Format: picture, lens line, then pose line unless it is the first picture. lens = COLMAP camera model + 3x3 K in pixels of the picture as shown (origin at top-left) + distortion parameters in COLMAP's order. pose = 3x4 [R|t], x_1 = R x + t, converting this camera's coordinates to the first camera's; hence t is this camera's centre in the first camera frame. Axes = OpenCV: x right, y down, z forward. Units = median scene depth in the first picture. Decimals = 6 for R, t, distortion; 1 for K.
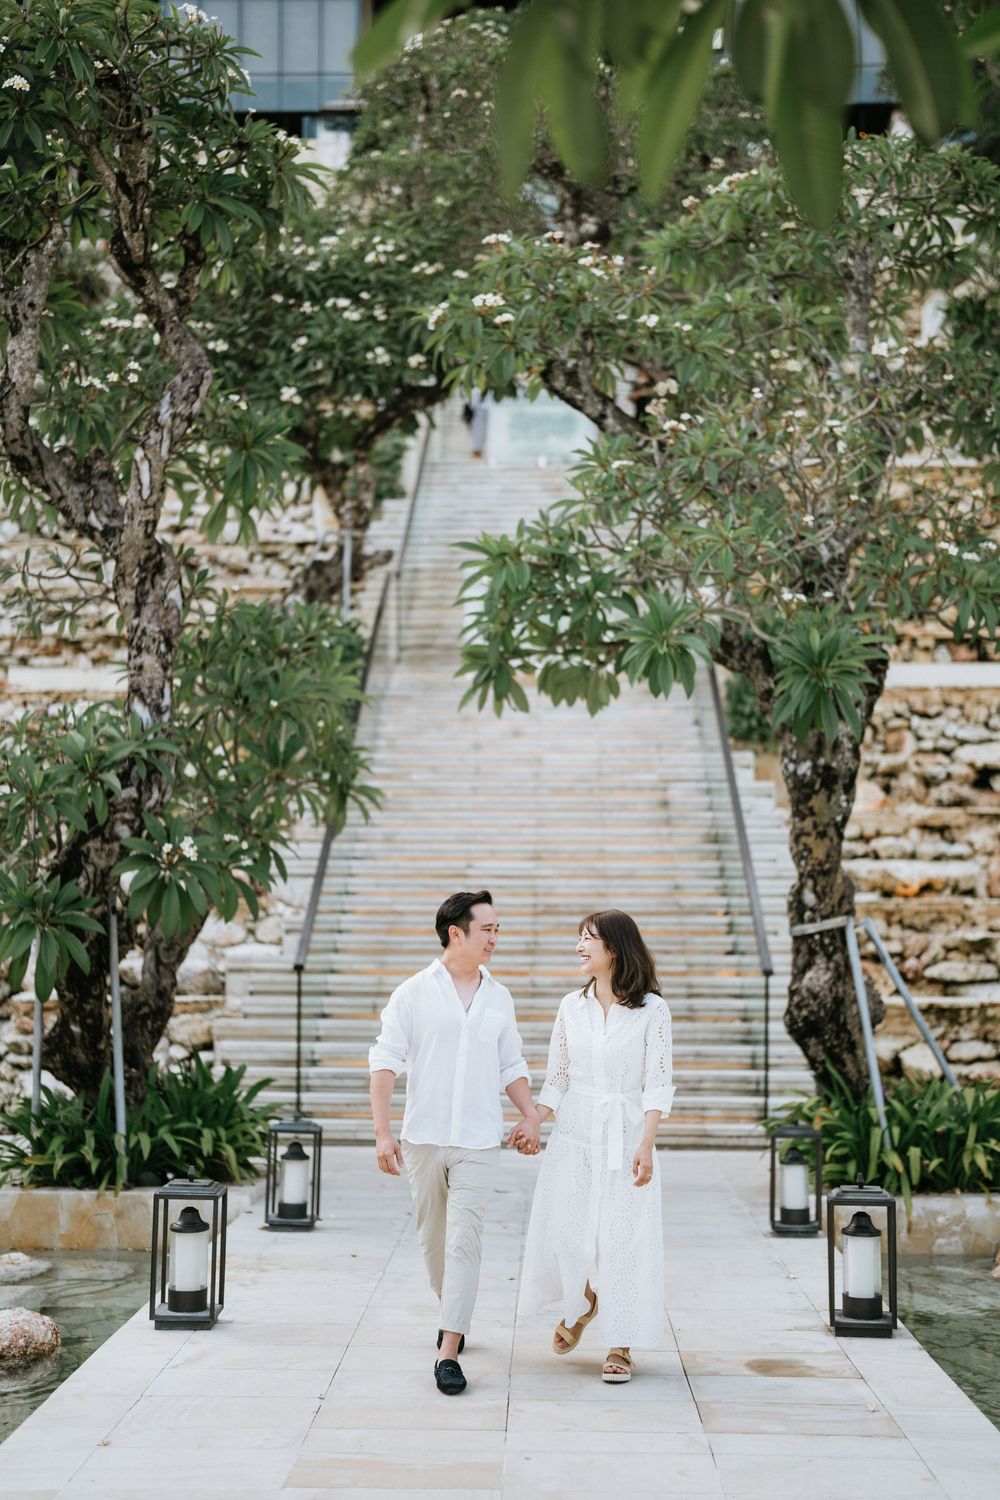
lens RADIAL K [[2025.8, 0, 478.0], [0, 2025.8, 750.7], [0, 0, 1]] dist [-0.142789, 0.940296]
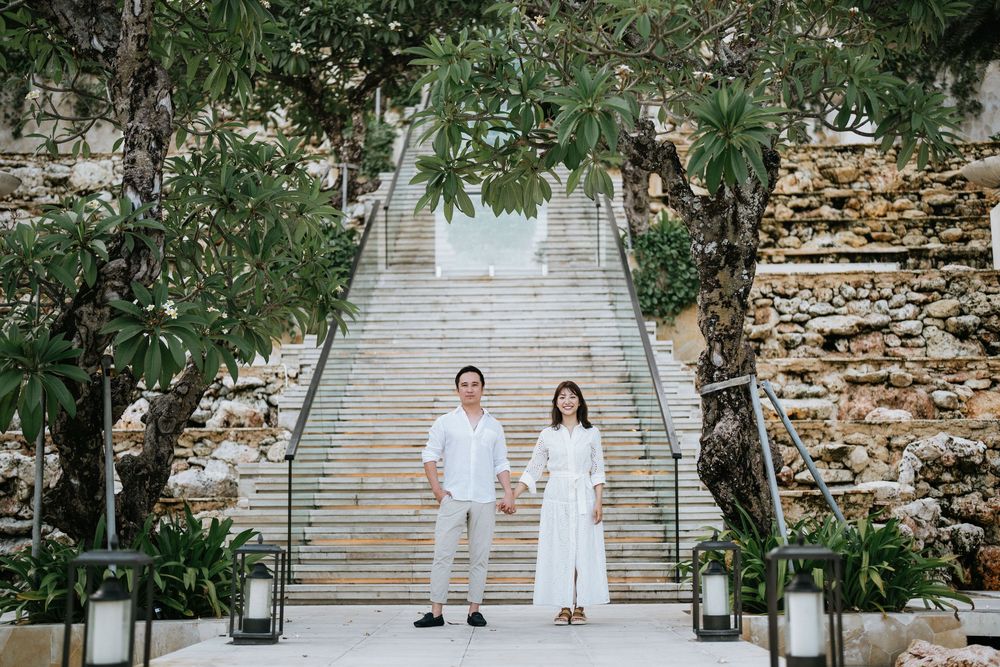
lens RADIAL K [[1350.5, 0, 500.0], [0, 1350.5, 333.5], [0, 0, 1]] dist [-0.142789, 0.940296]
pose [[0.999500, -0.009370, 0.030214, 0.016642], [0.011171, 0.998137, -0.059978, 0.102191], [-0.029596, 0.060285, 0.997742, 0.233013]]
